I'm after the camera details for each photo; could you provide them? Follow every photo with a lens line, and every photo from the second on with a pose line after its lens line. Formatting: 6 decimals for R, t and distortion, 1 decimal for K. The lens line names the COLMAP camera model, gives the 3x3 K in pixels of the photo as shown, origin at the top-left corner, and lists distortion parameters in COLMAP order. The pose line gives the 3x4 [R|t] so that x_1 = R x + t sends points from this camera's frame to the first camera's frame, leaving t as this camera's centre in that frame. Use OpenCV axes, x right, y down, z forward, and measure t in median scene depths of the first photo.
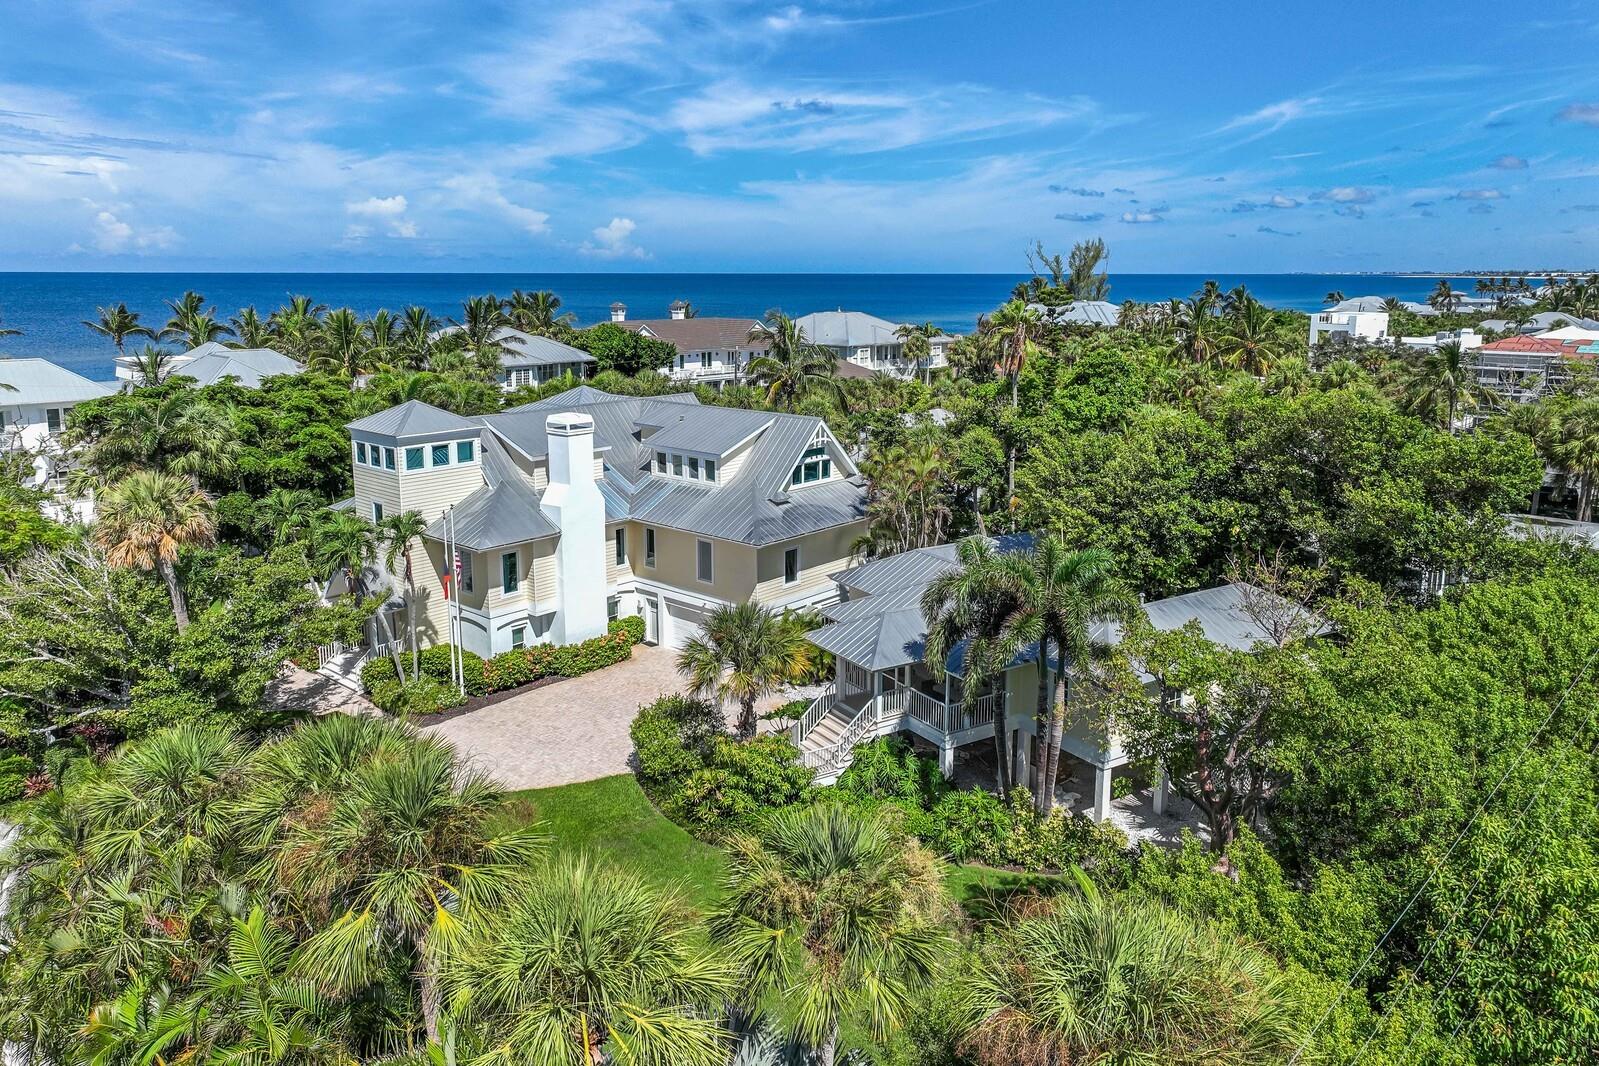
lens RADIAL K [[1143.3, 0, 810.0], [0, 1143.3, 471.7], [0, 0, 1]] dist [0.021647, 0.010270]
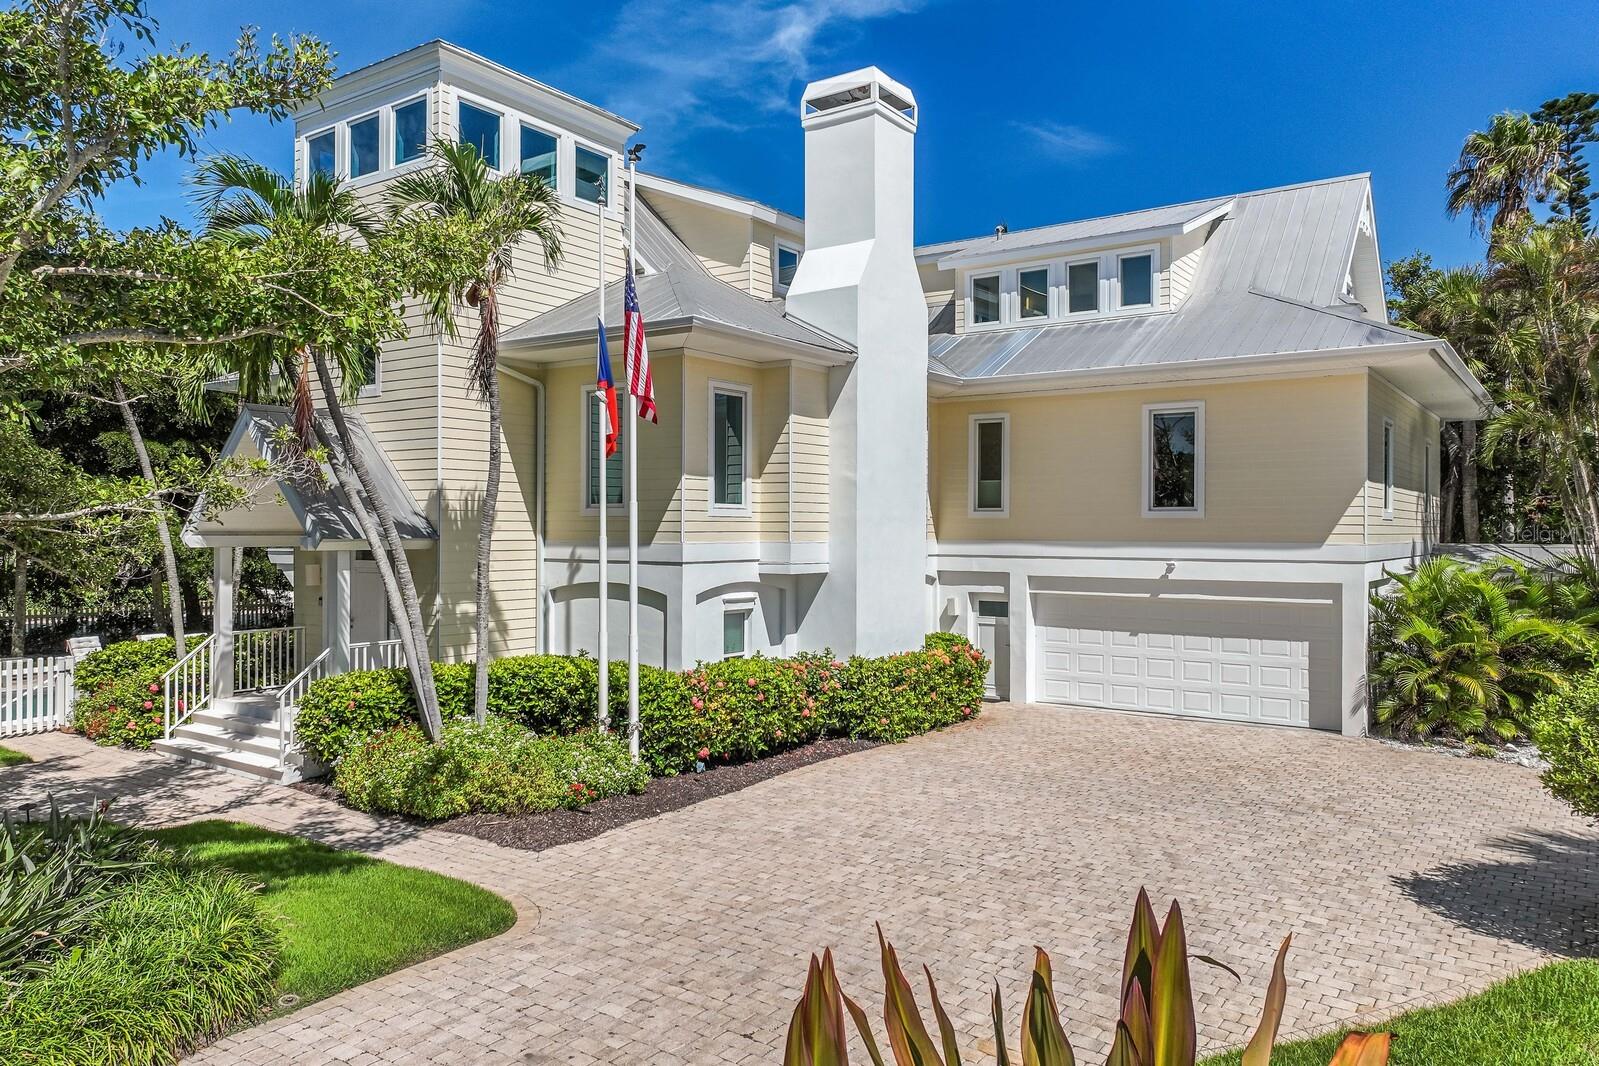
lens RADIAL K [[1143.3, 0, 798.3], [0, 1143.3, 535.1], [0, 0, 1]] dist [0.021647, 0.010270]
pose [[0.995406, 0.003673, 0.095677, -0.273819], [0.012673, 0.985419, -0.169673, 0.177935], [-0.094905, 0.170106, 0.980845, 0.640993]]
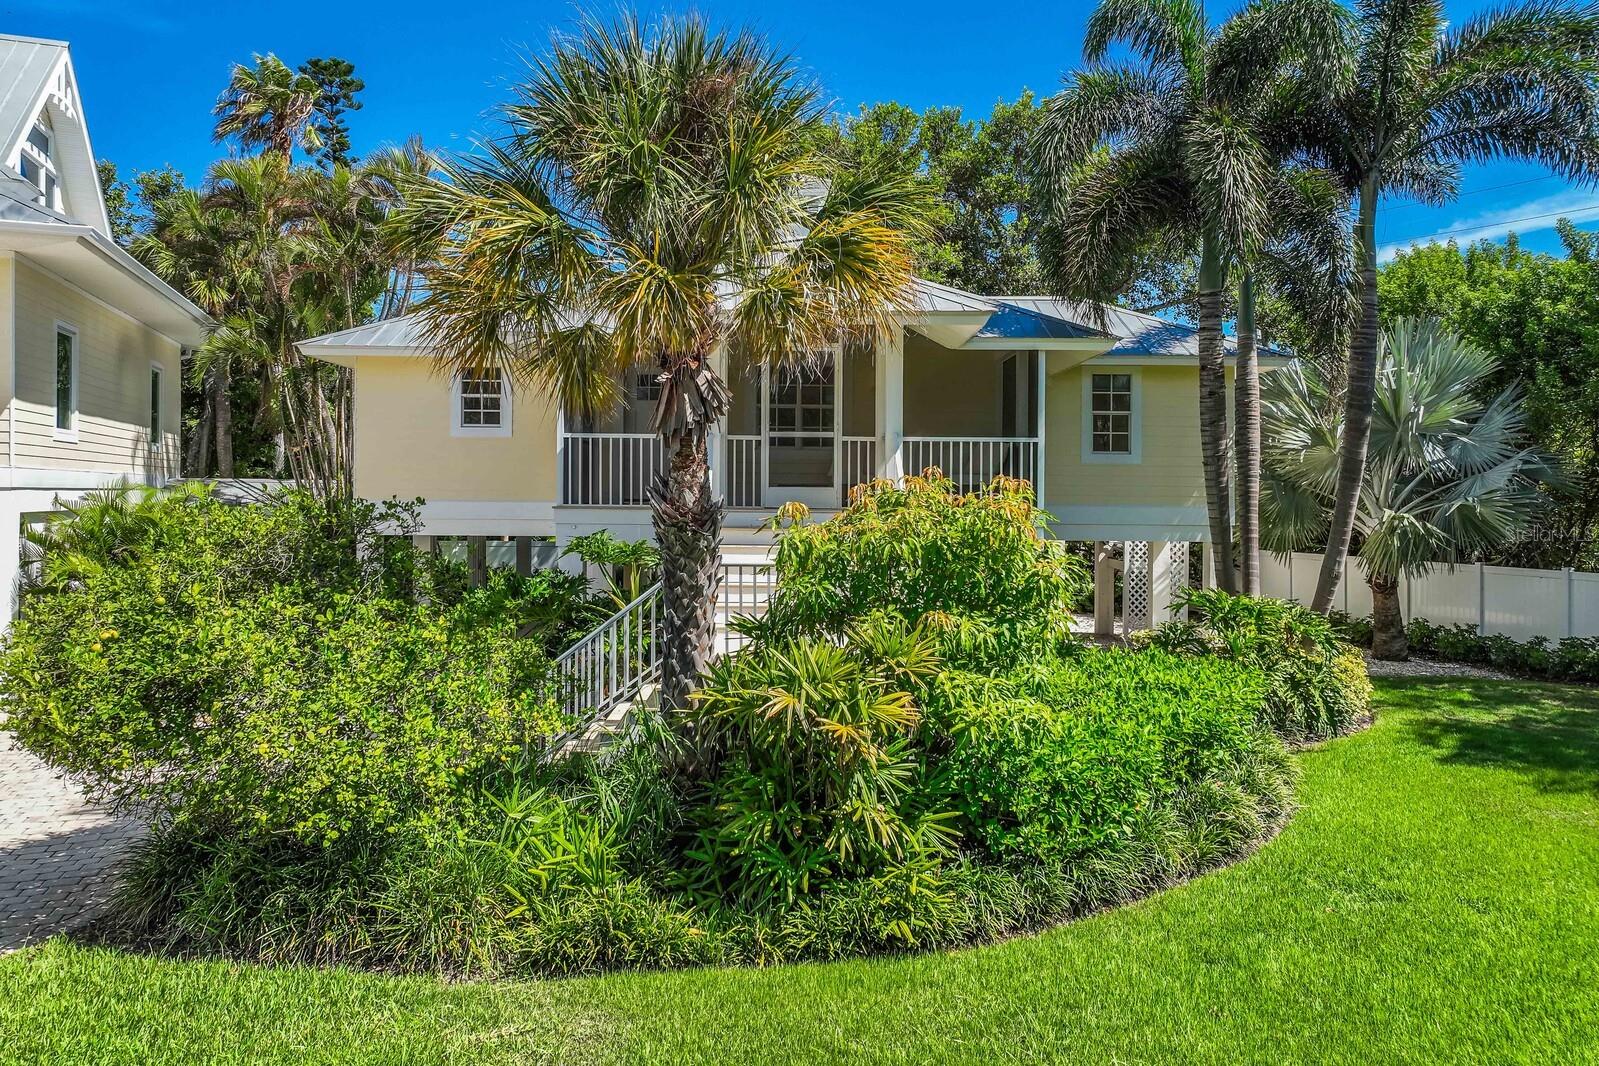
lens RADIAL K [[1143.3, 0, 797.8], [0, 1143.3, 517.0], [0, 0, 1]] dist [0.021647, 0.010270]
pose [[0.531311, -0.011363, 0.847100, -0.208614], [0.137482, 0.987812, -0.072979, 0.184624], [-0.835947, 0.155236, 0.526398, 0.652631]]
